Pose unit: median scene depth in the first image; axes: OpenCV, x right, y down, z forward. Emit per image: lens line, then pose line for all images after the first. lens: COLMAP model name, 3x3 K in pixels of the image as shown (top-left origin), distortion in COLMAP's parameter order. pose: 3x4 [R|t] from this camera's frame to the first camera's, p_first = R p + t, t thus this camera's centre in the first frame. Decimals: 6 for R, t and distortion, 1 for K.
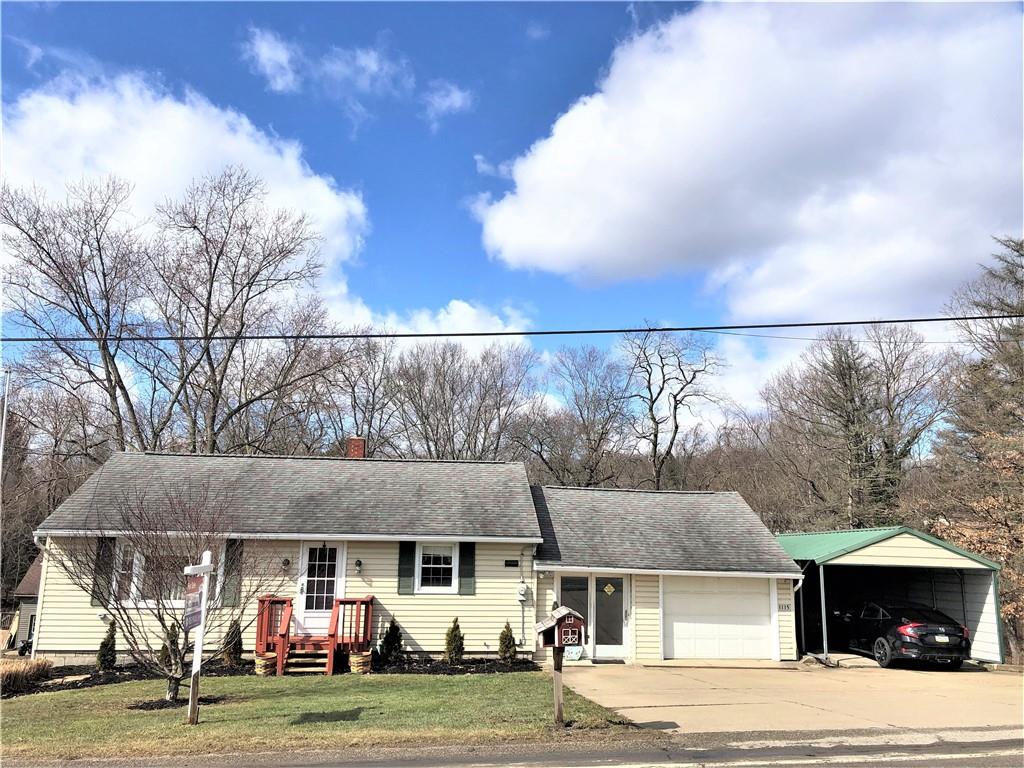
lens RADIAL K [[832.5, 0, 511.9], [0, 832.5, 373.0], [0, 0, 1]] dist [0.007360, 0.003310]
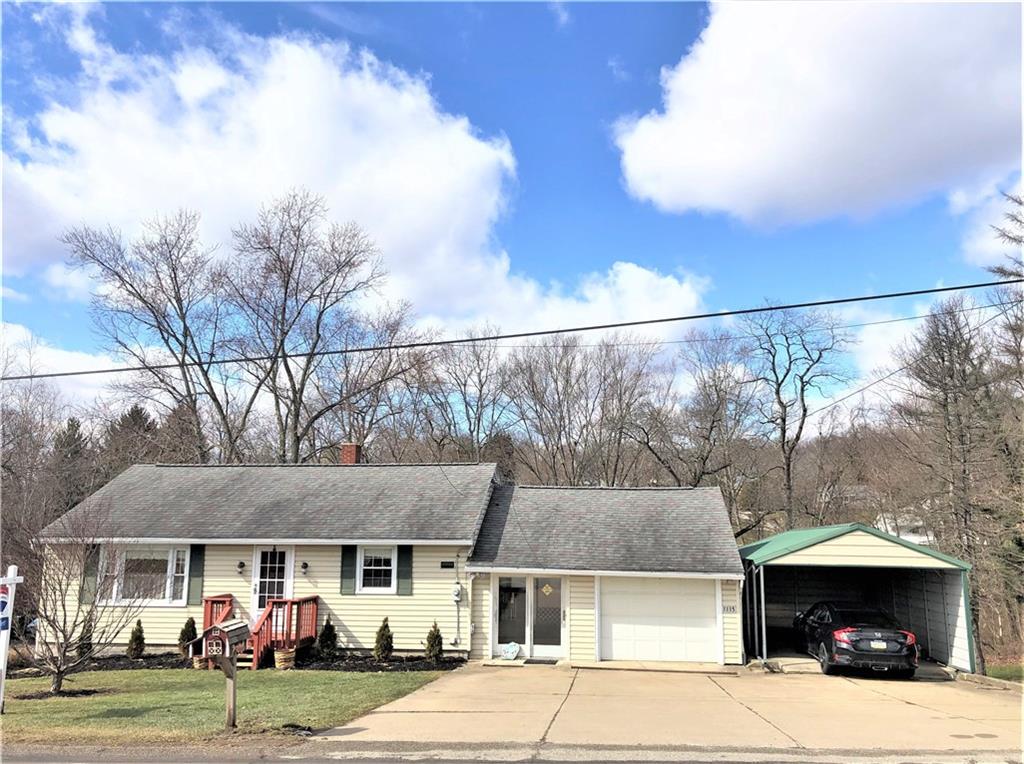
lens RADIAL K [[837.3, 0, 512.0], [0, 837.3, 382.0], [0, 0, 1]] dist [0.006500, 0.008504]
pose [[0.975884, -0.049735, -0.212546, 0.310469], [0.055014, 0.998305, 0.018990, -0.011985], [0.211241, -0.030225, 0.976966, 0.013597]]
